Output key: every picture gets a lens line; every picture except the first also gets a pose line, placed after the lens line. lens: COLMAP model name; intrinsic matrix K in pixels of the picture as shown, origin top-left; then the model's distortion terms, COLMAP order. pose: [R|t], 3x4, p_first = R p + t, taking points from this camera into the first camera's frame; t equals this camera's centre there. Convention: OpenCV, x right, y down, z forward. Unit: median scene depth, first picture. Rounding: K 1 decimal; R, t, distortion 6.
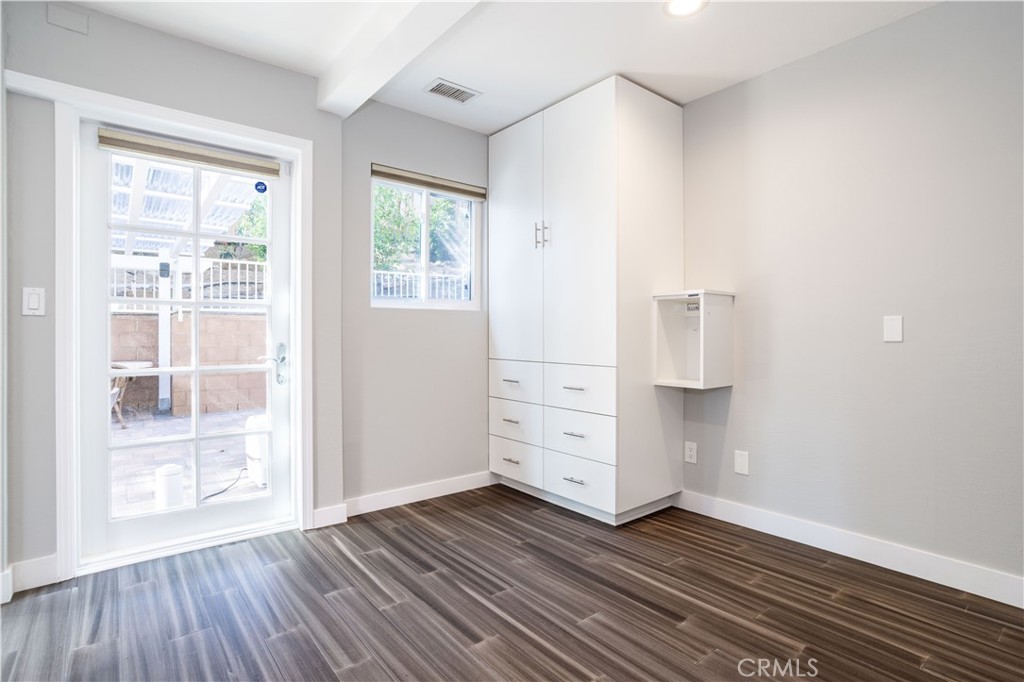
lens RADIAL K [[505.1, 0, 512.0], [0, 505.1, 341.0], [0, 0, 1]] dist [-0.056518, 0.029911]
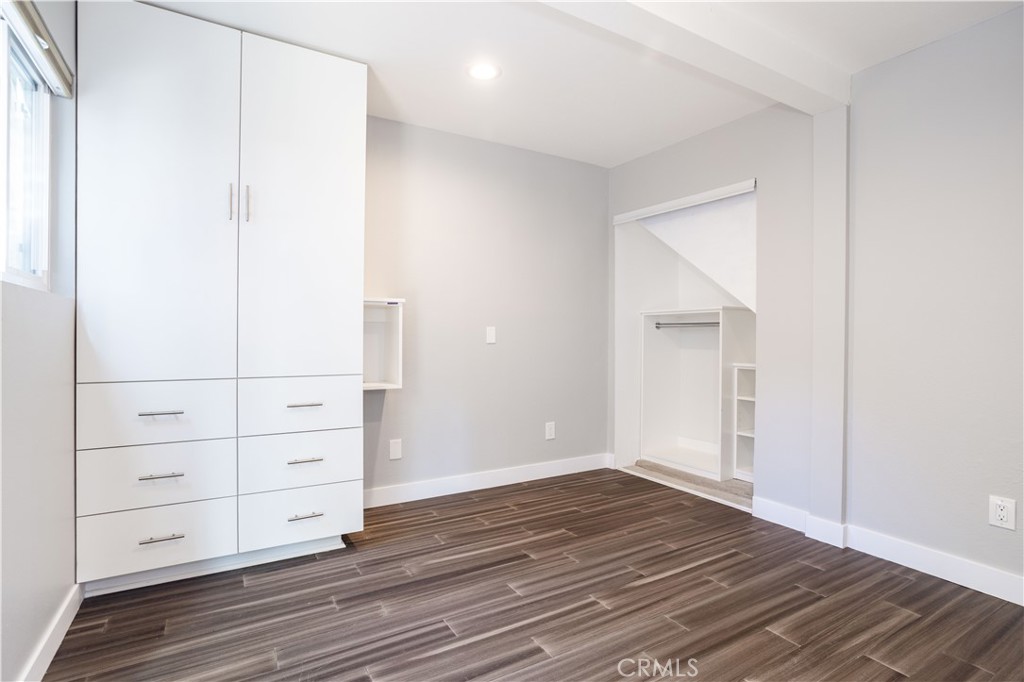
lens RADIAL K [[505.1, 0, 512.0], [0, 505.1, 341.0], [0, 0, 1]] dist [-0.056518, 0.029911]
pose [[0.141822, -0.009331, 0.989848, -0.787515], [0.006715, 0.999942, 0.008464, -0.019632], [-0.989869, 0.005446, 0.141876, 0.676669]]
